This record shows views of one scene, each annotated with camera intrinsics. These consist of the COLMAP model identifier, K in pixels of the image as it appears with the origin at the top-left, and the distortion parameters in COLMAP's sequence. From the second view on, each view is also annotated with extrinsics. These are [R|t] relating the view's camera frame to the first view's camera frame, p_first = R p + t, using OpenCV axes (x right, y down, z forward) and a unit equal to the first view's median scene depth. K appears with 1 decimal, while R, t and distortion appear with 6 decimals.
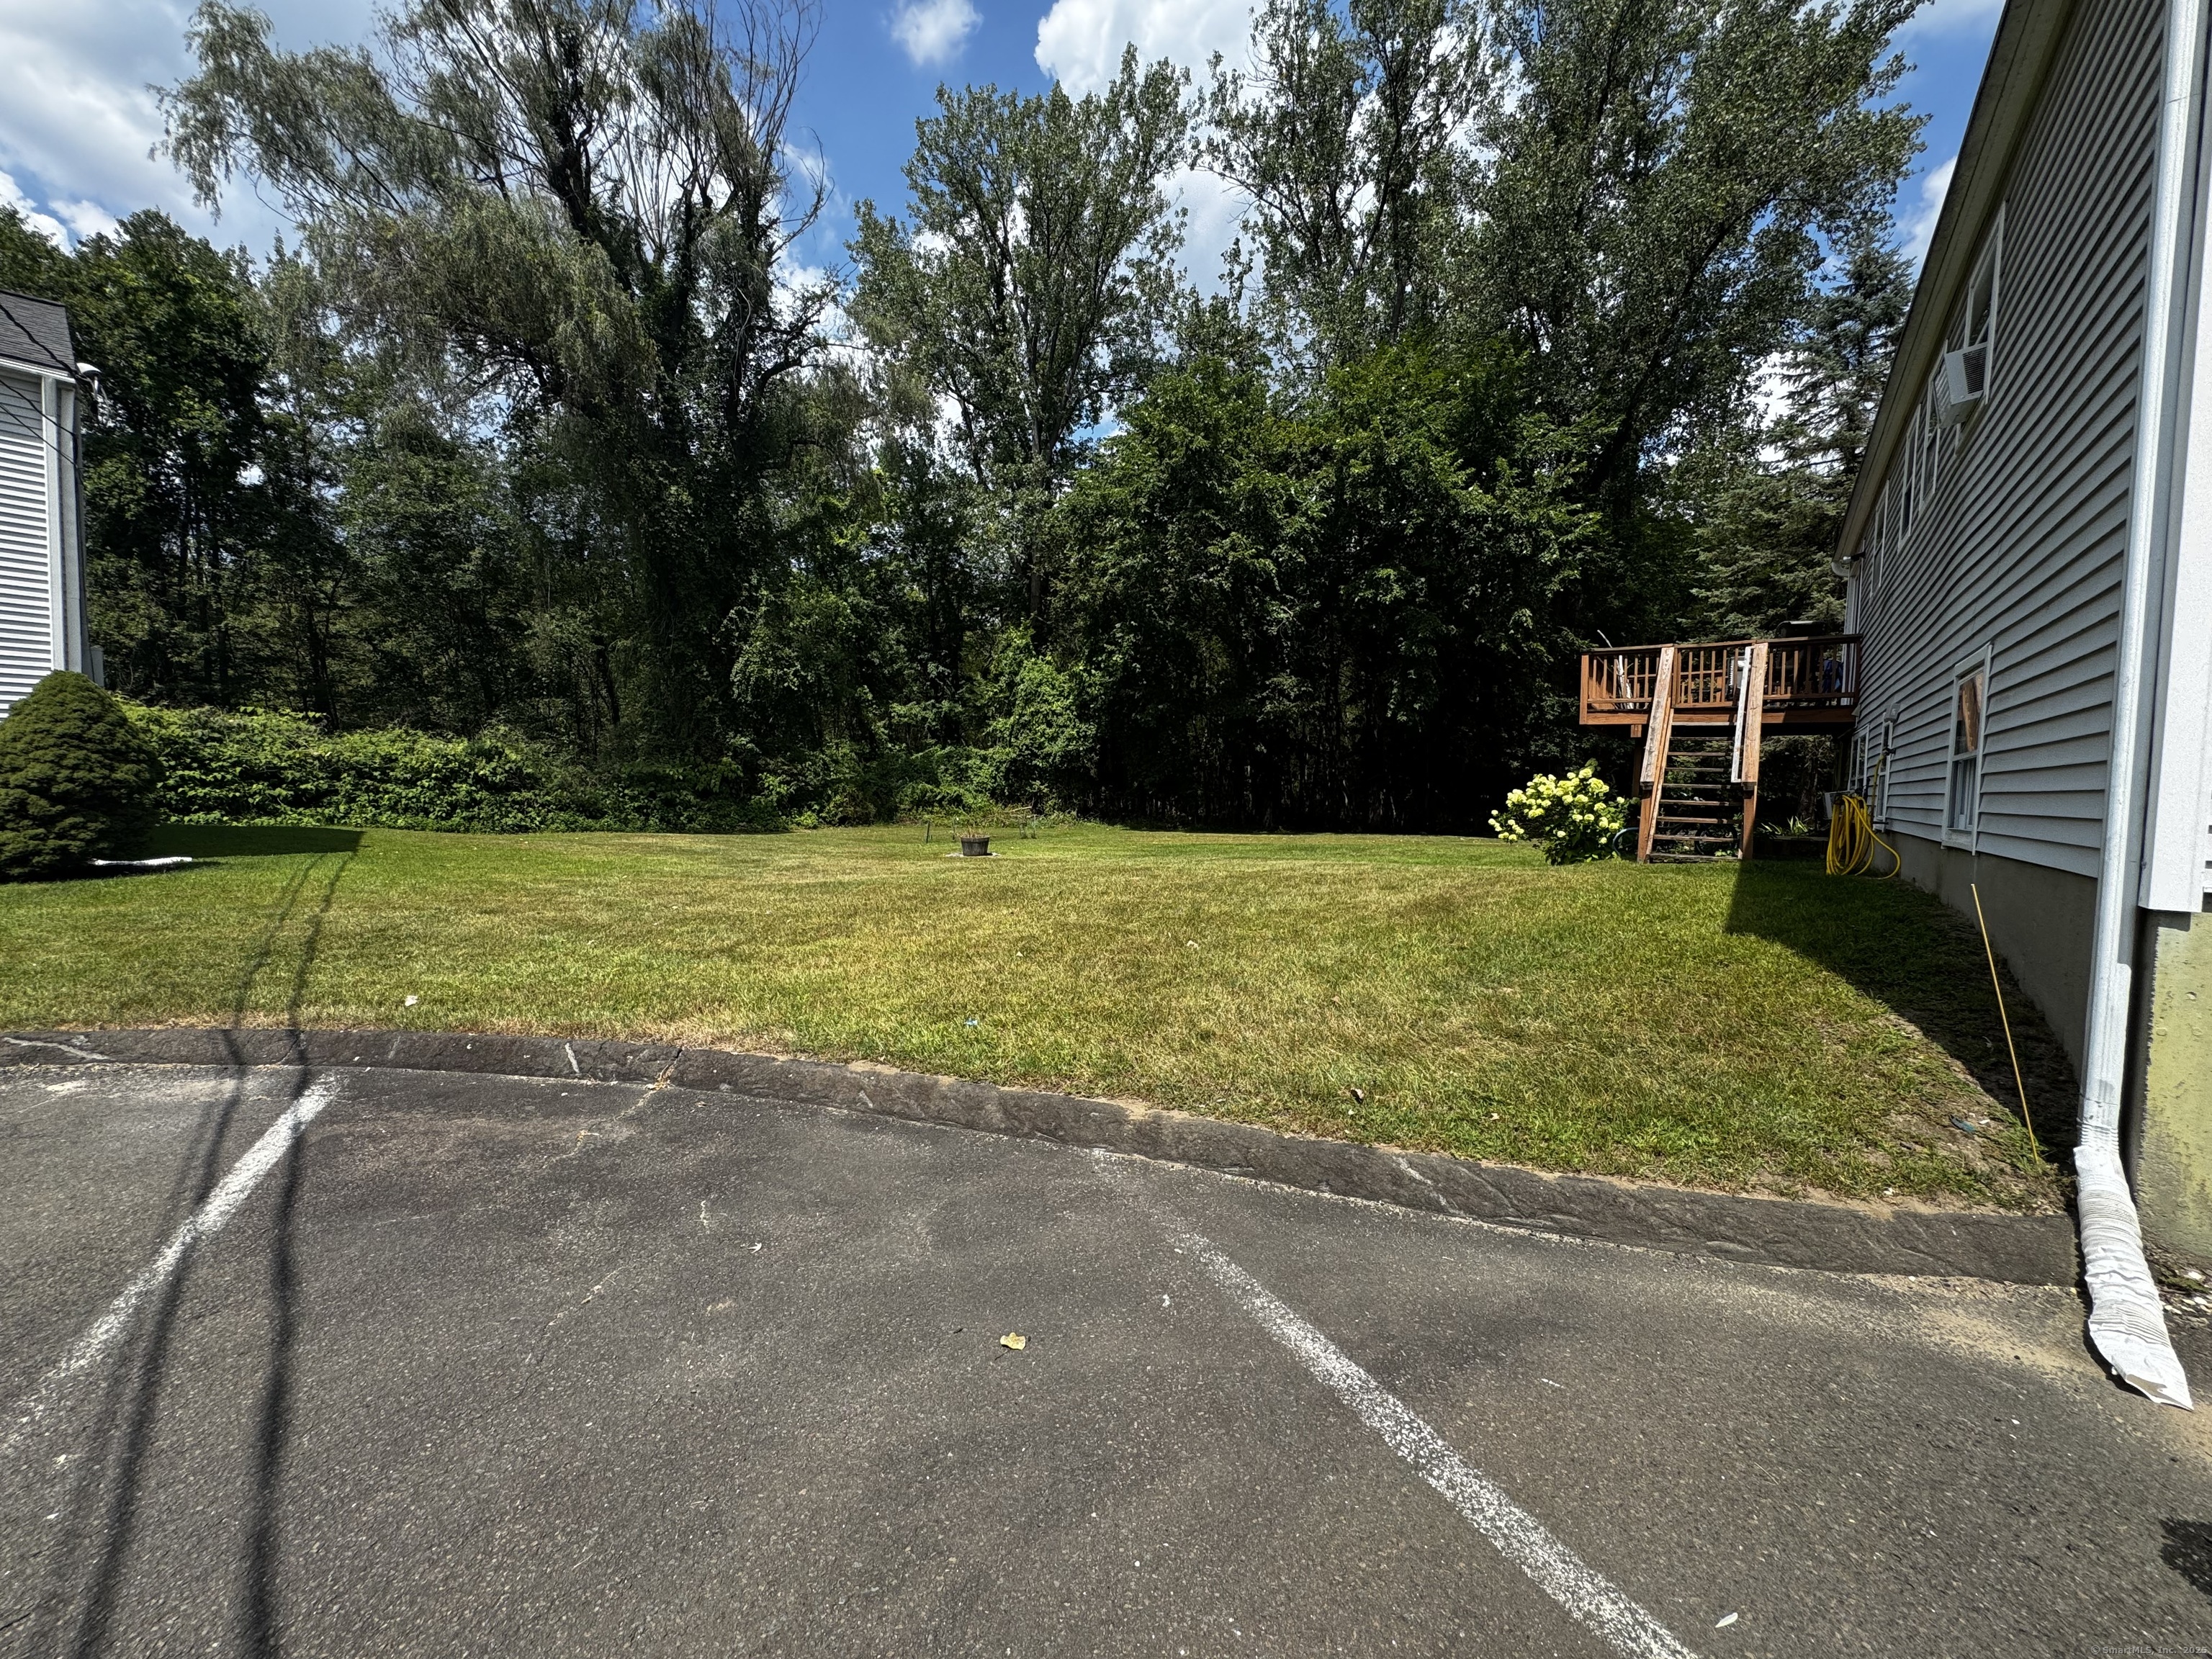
lens RADIAL K [[881.2, 0, 1106.4], [0, 881.2, 832.3], [0, 0, 1]] dist [-0.005977, 0.001646]
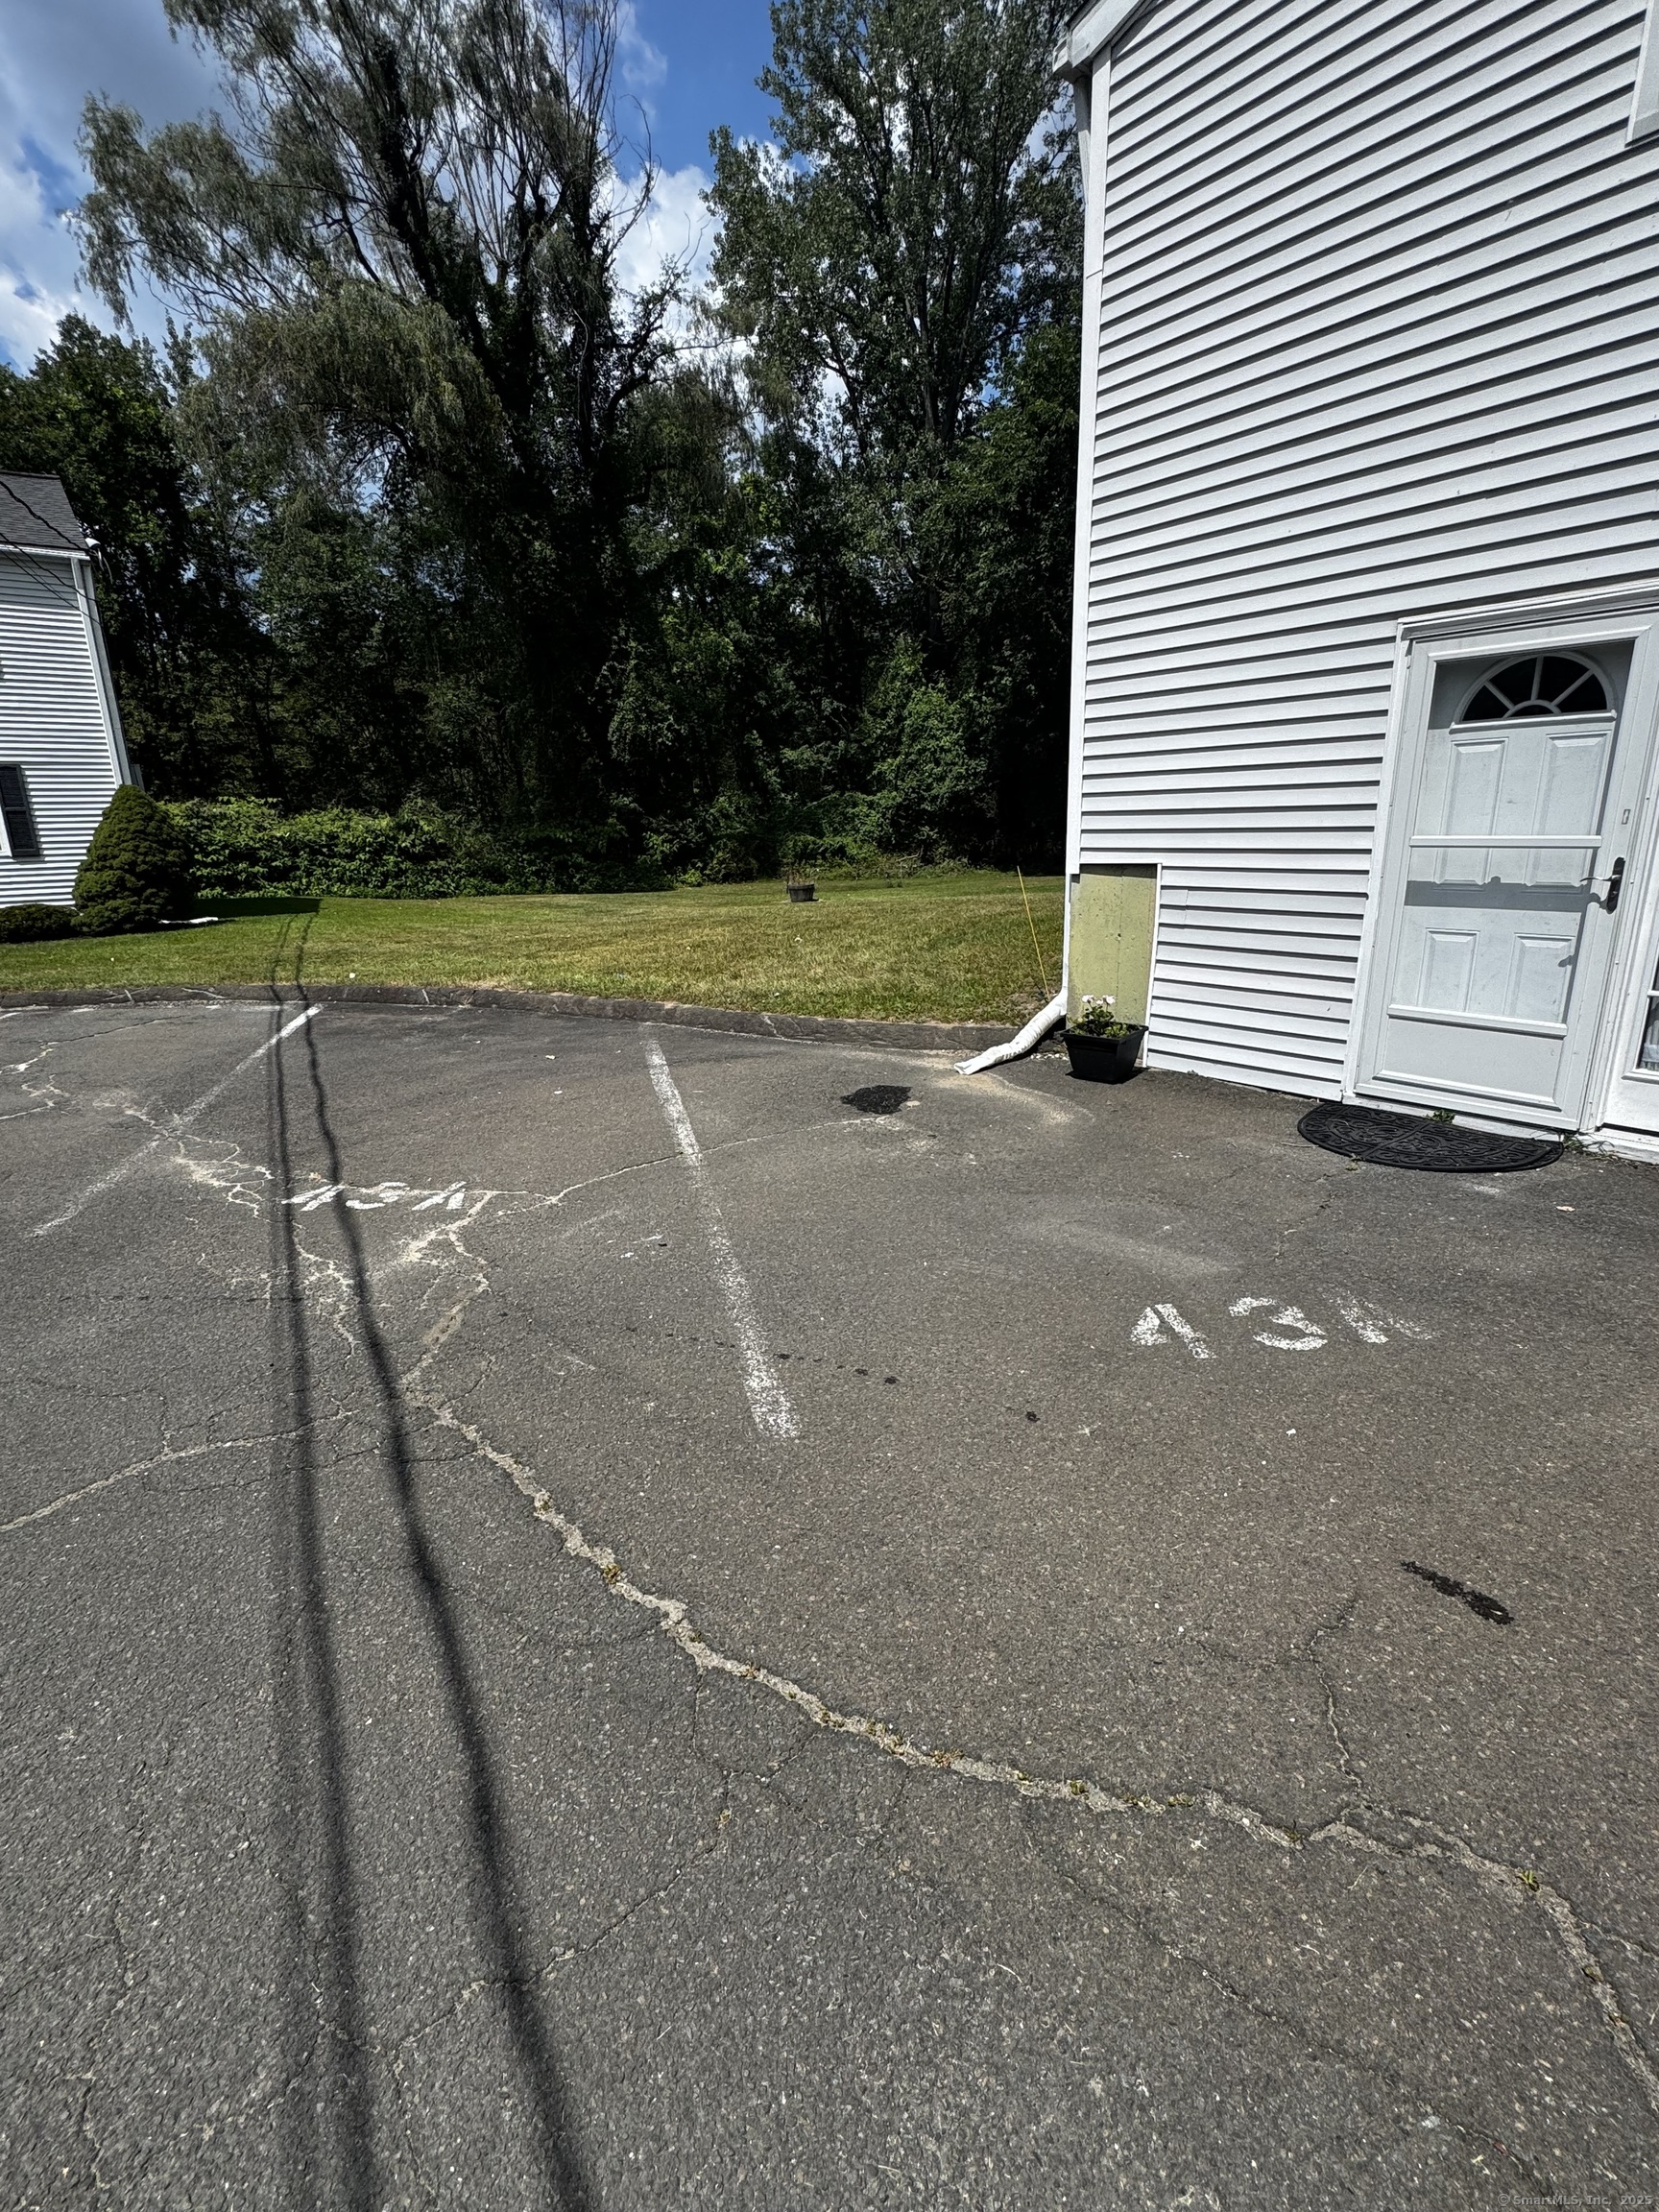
lens RADIAL K [[1004.3, 0, 834.1], [0, 1004.3, 1106.1], [0, 0, 1]] dist [0.000507, -0.002503]
pose [[0.970805, 0.015099, -0.239394, 0.122276], [0.035894, 0.977636, 0.207220, 0.011164], [0.237169, -0.209763, 0.948552, -0.142572]]
